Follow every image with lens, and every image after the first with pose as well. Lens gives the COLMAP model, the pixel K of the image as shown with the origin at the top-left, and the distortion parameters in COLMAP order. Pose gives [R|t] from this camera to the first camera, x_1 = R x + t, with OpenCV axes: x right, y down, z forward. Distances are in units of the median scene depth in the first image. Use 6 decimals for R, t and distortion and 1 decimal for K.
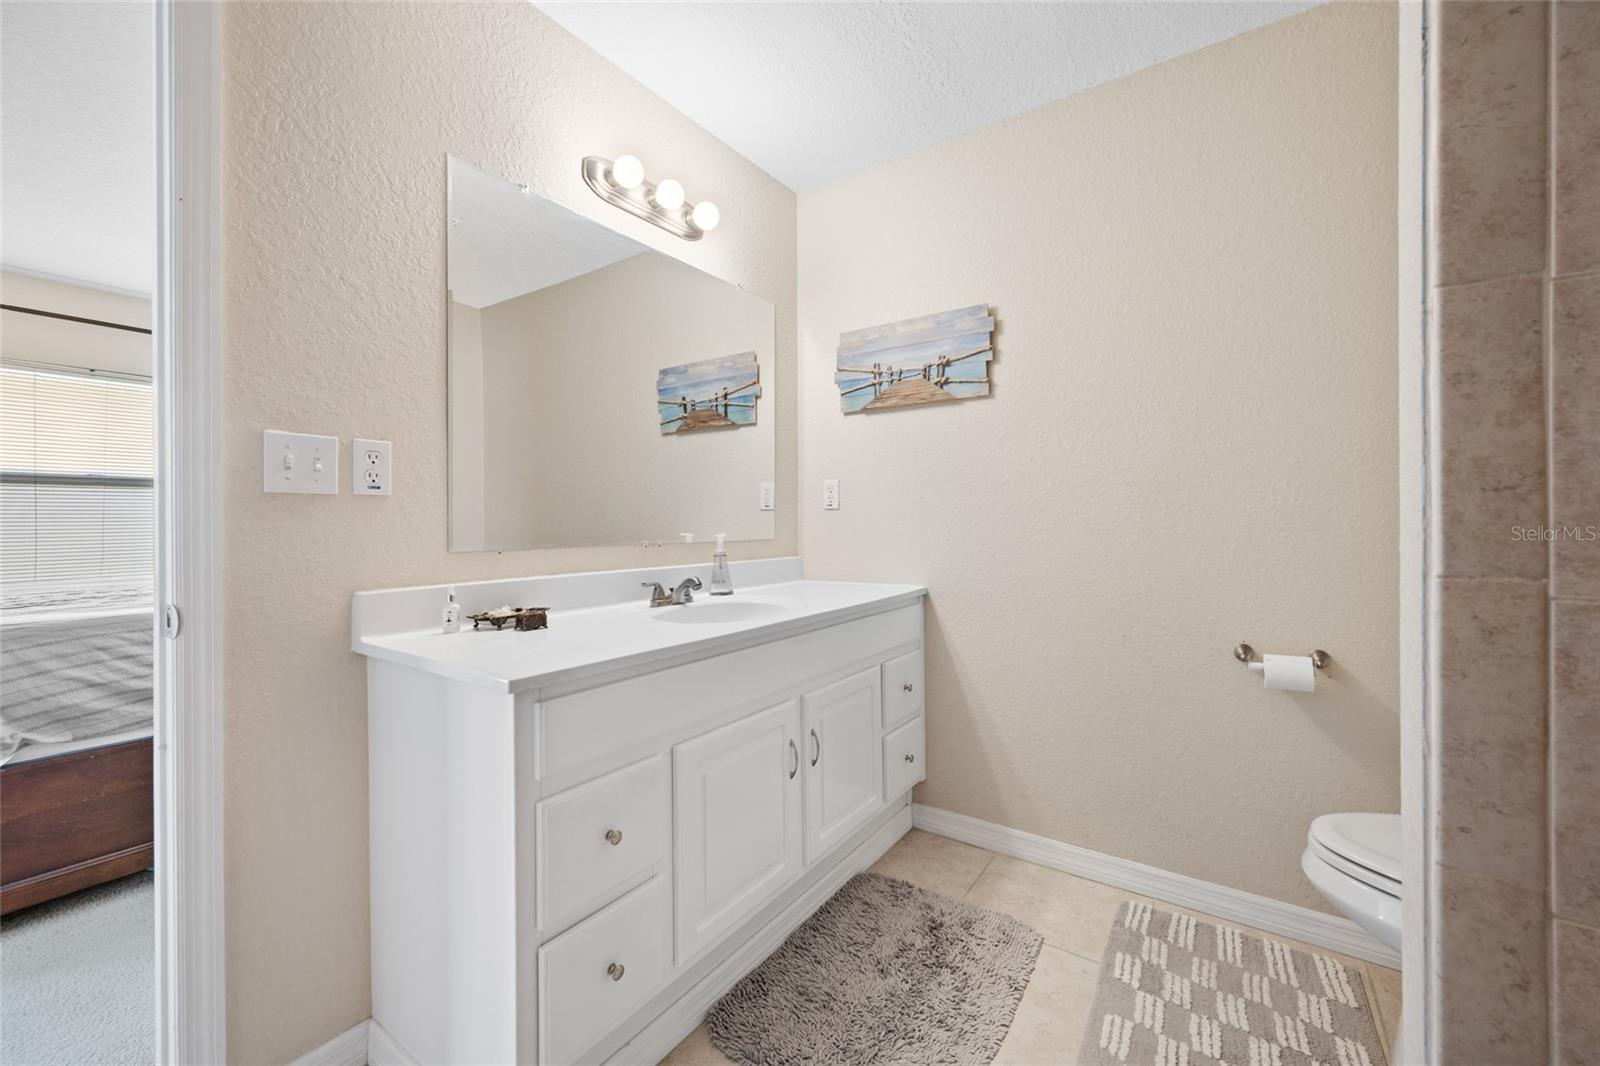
lens RADIAL K [[631.3, 0, 804.5], [0, 631.3, 526.4], [0, 0, 1]] dist [-0.001556, -0.000304]
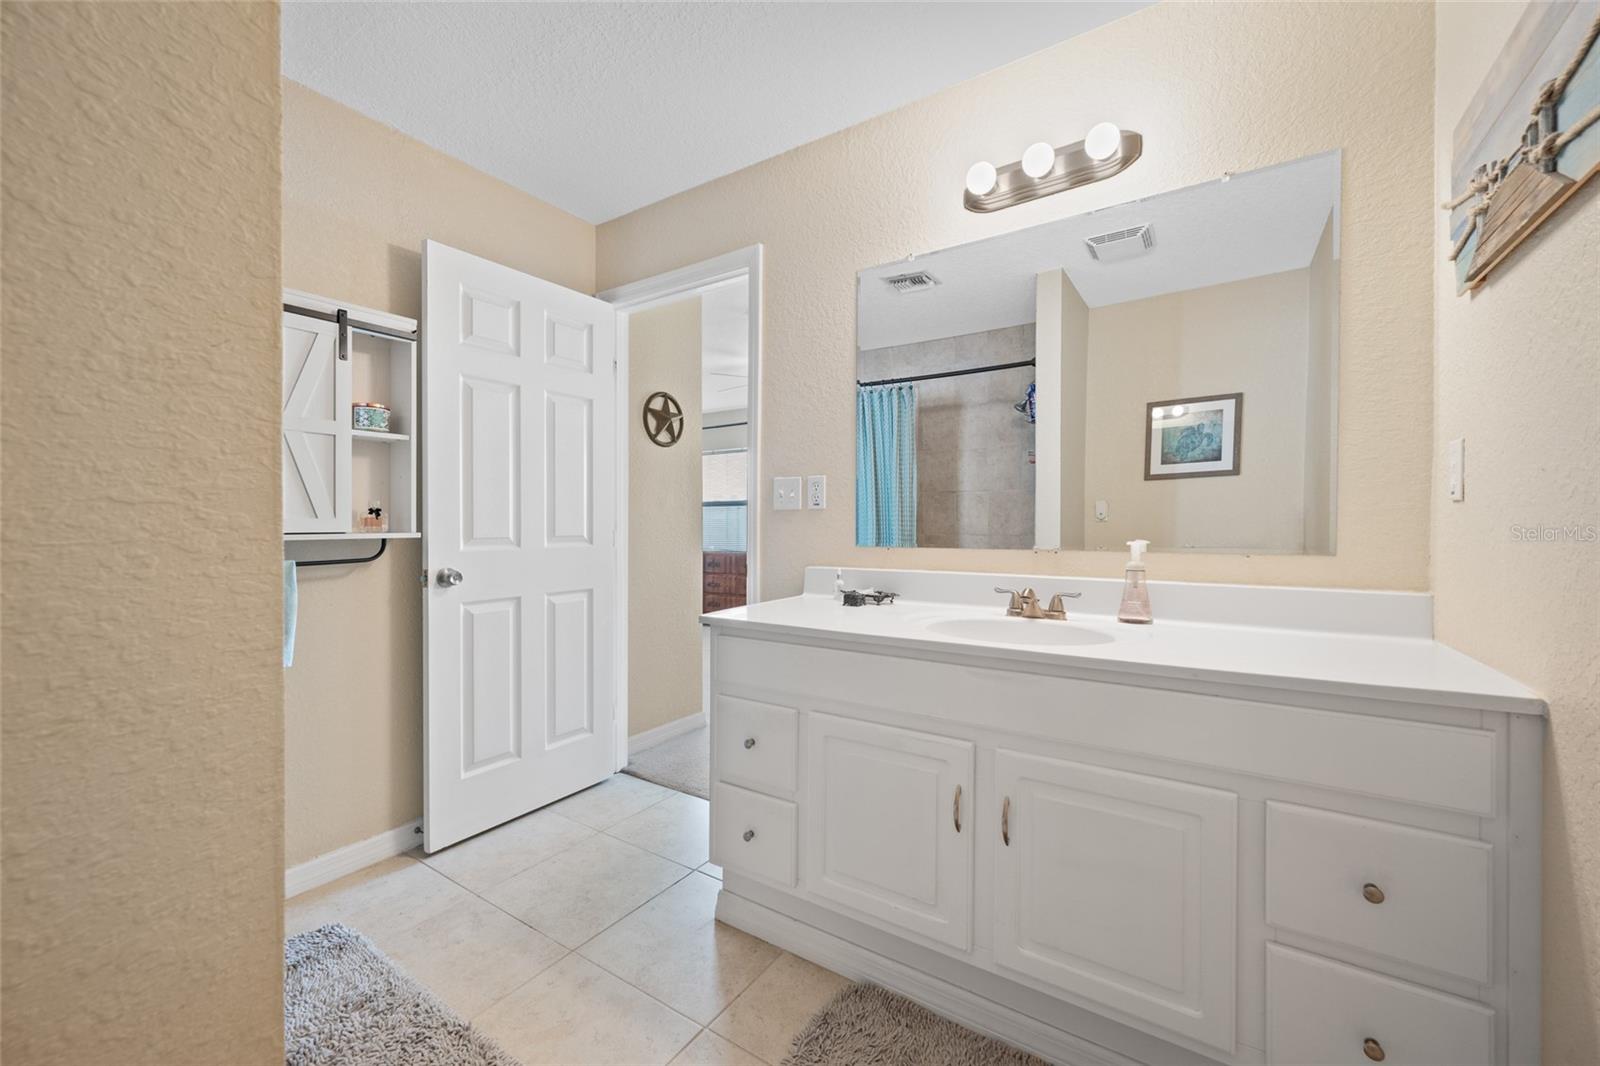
lens RADIAL K [[631.3, 0, 804.5], [0, 631.3, 526.4], [0, 0, 1]] dist [-0.001556, -0.000304]
pose [[0.016677, 0.005279, -0.999847, 0.816312], [-0.007270, 0.999960, 0.005158, -0.010036], [0.999834, 0.007183, 0.016715, 0.785912]]
